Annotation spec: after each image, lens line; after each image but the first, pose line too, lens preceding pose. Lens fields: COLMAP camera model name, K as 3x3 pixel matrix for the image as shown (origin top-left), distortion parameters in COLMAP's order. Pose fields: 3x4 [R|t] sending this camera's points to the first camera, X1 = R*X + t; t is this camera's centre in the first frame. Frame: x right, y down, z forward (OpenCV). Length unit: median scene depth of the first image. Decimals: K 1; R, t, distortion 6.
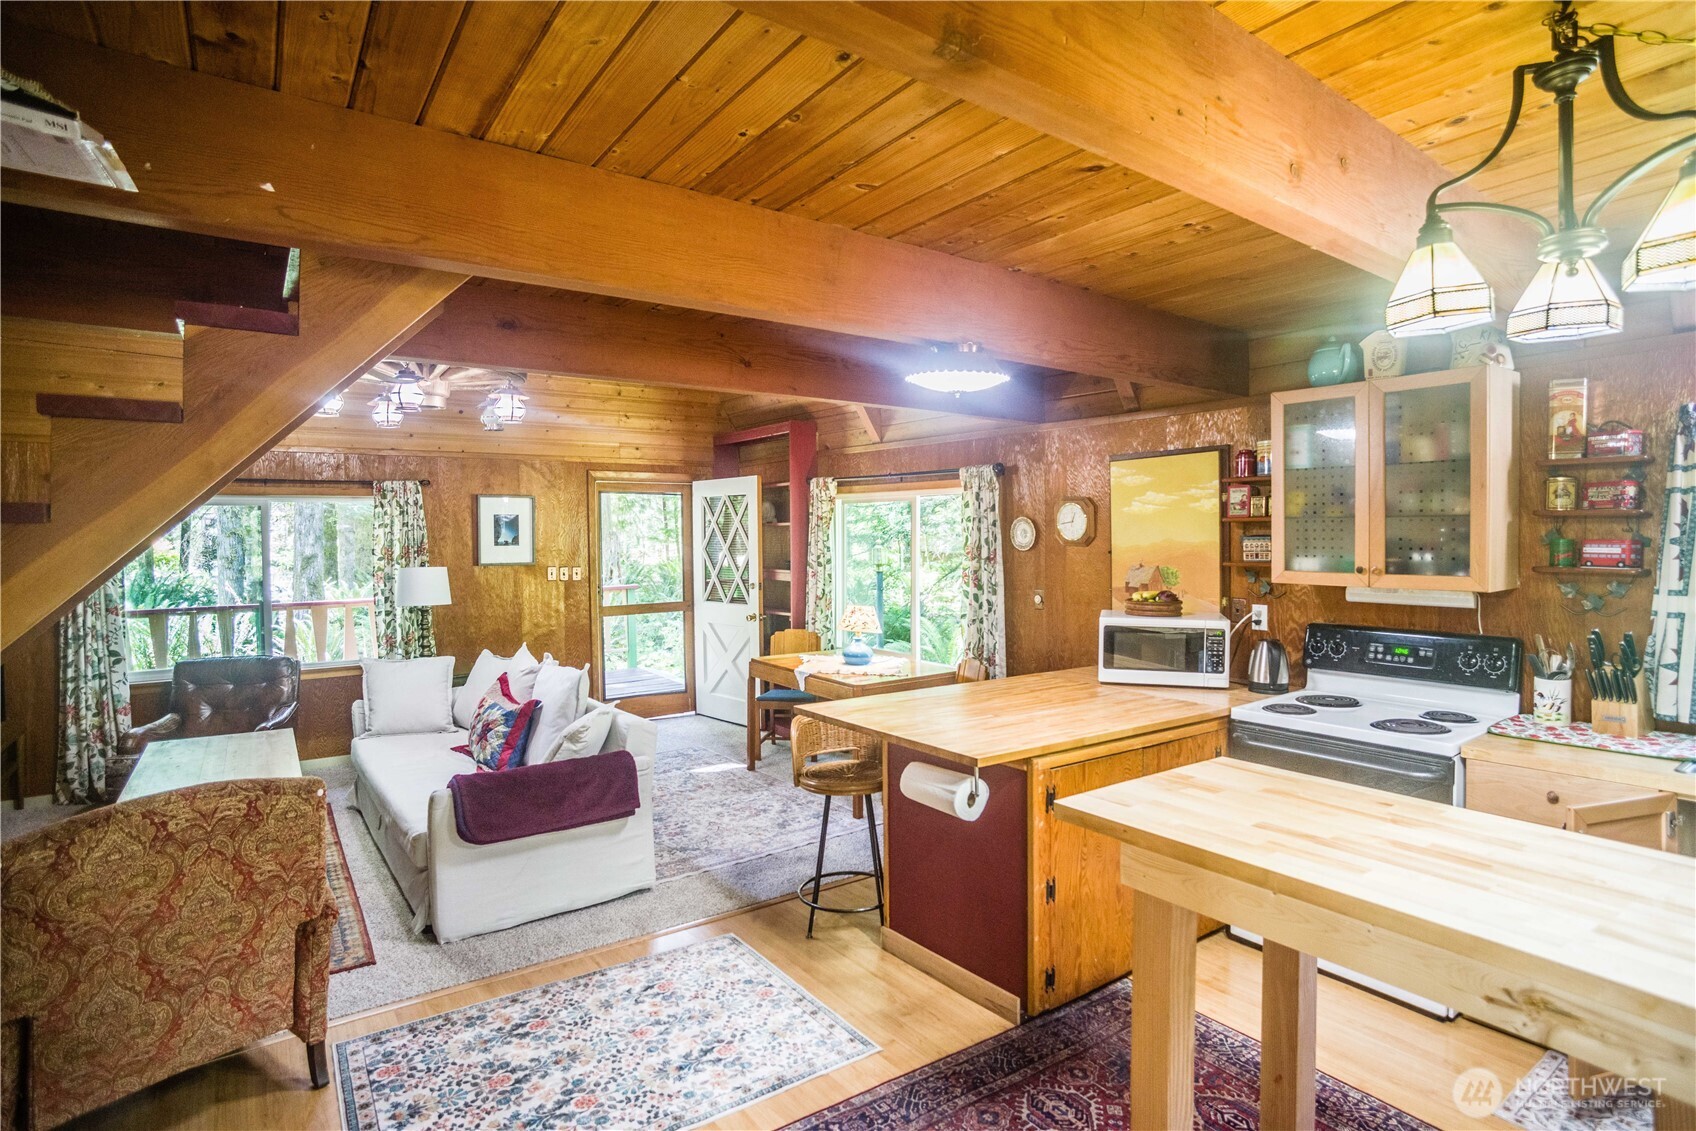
lens RADIAL K [[862.1, 0, 849.3], [0, 862.1, 557.0], [0, 0, 1]] dist [-0.079575, 0.039270]
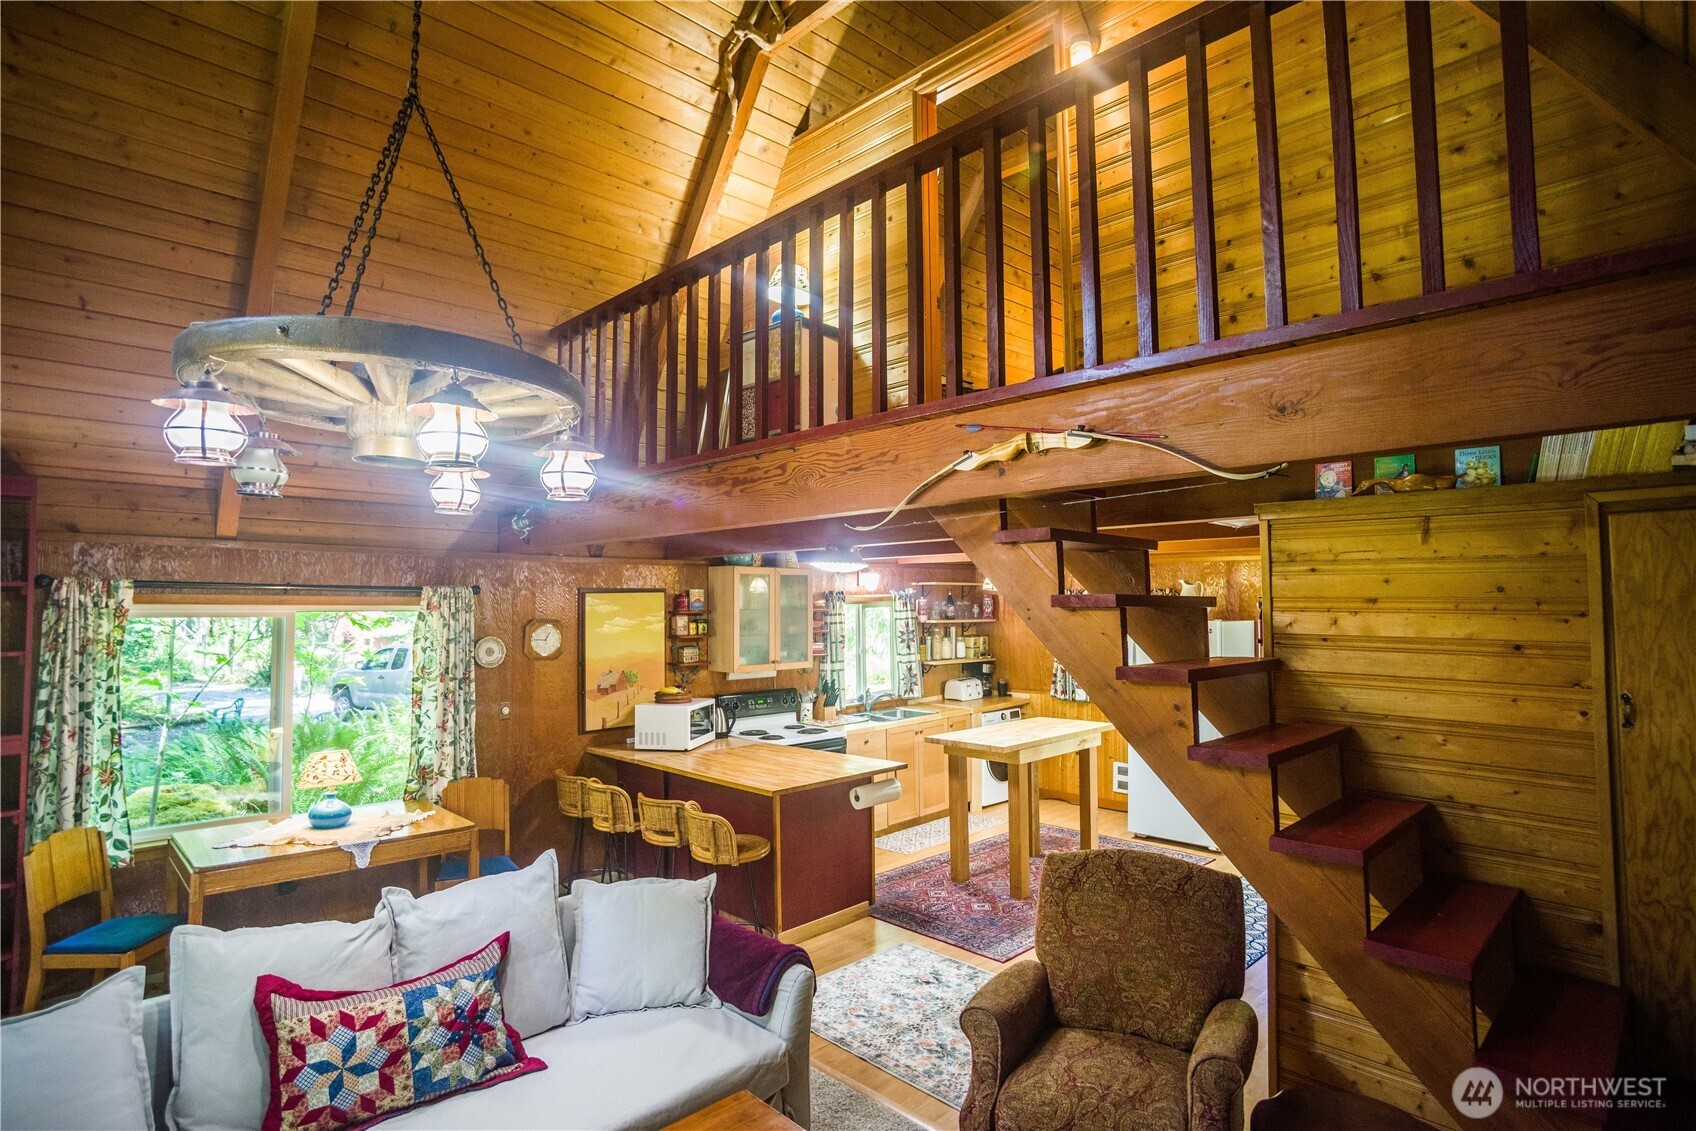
lens RADIAL K [[864.4, 0, 854.5], [0, 864.4, 561.9], [0, 0, 1]] dist [-0.087037, 0.044951]
pose [[-0.146368, 0.056623, 0.987608, -1.264401], [0.034105, 0.998056, -0.052168, -0.093625], [-0.988642, 0.026047, -0.148014, 0.960044]]
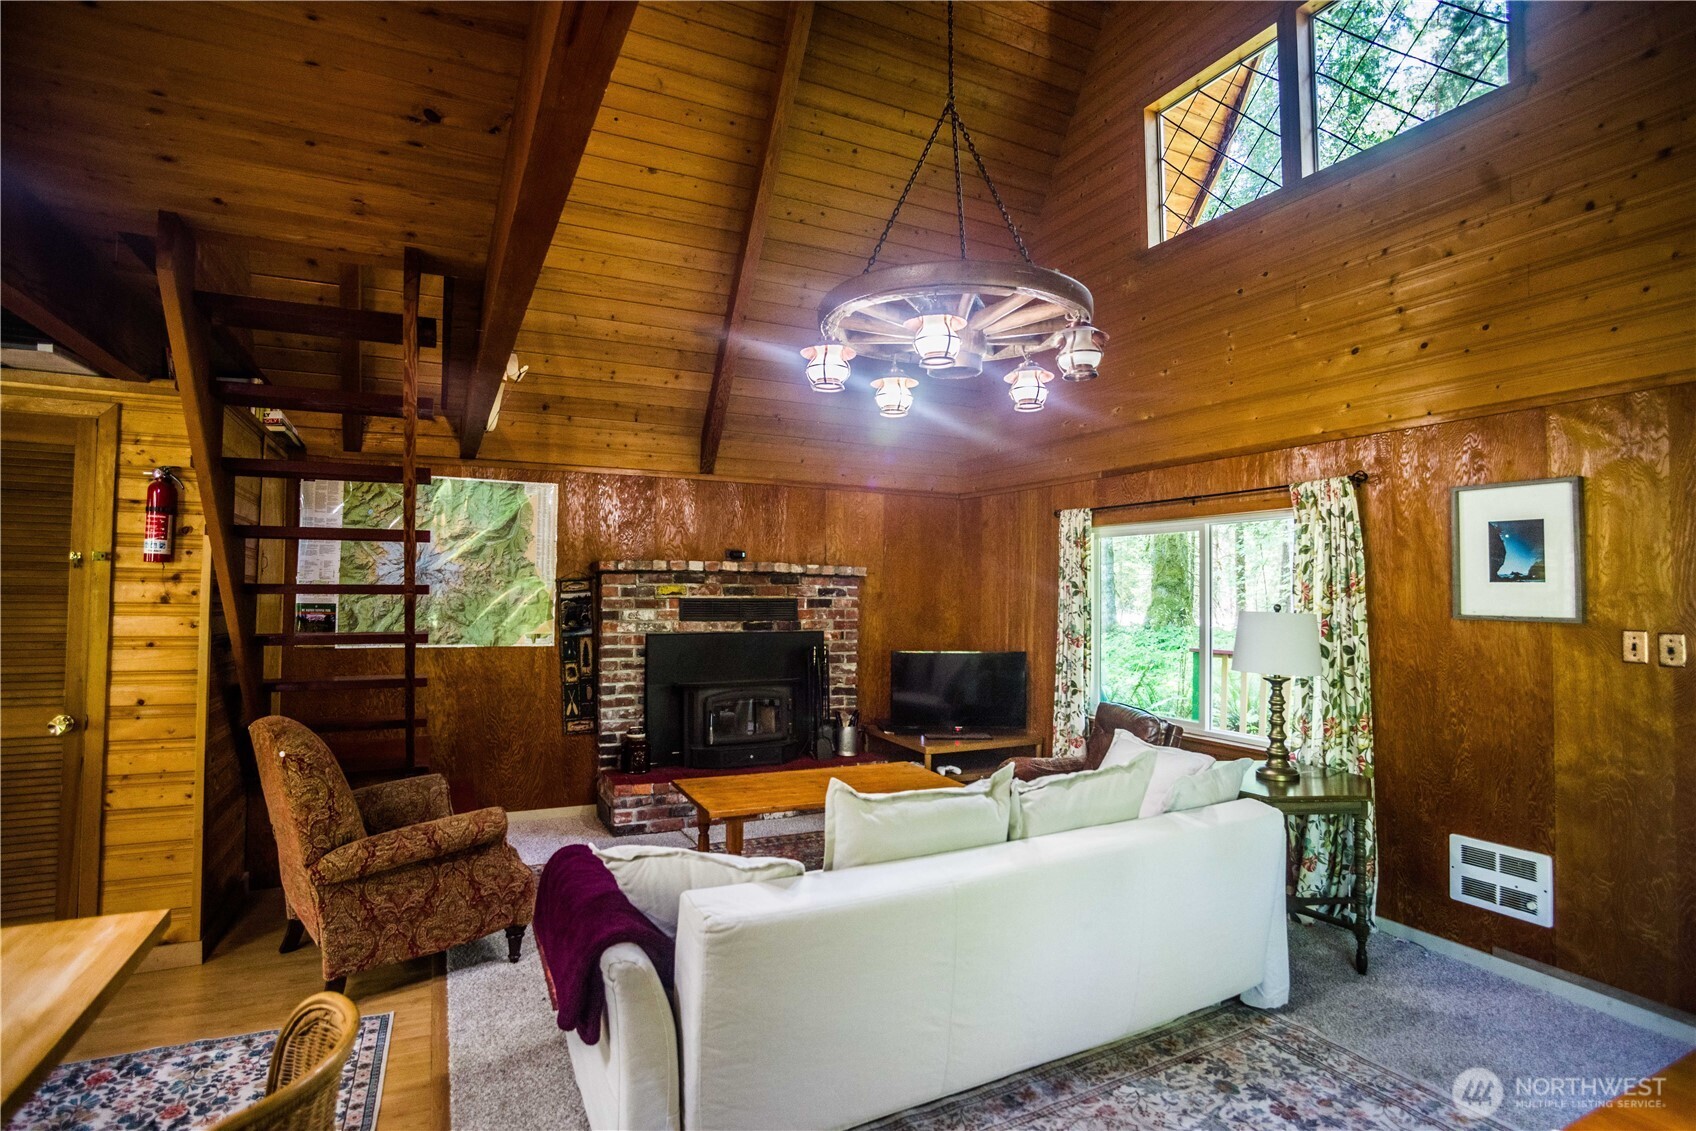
lens RADIAL K [[849.8, 0, 849.2], [0, 849.8, 557.2], [0, 0, 1]] dist [-0.084038, 0.042343]
pose [[-0.169989, -0.034903, -0.984828, 0.250316], [-0.038390, 0.998848, -0.028774, 0.002277], [0.984698, 0.032916, -0.171133, 1.255731]]
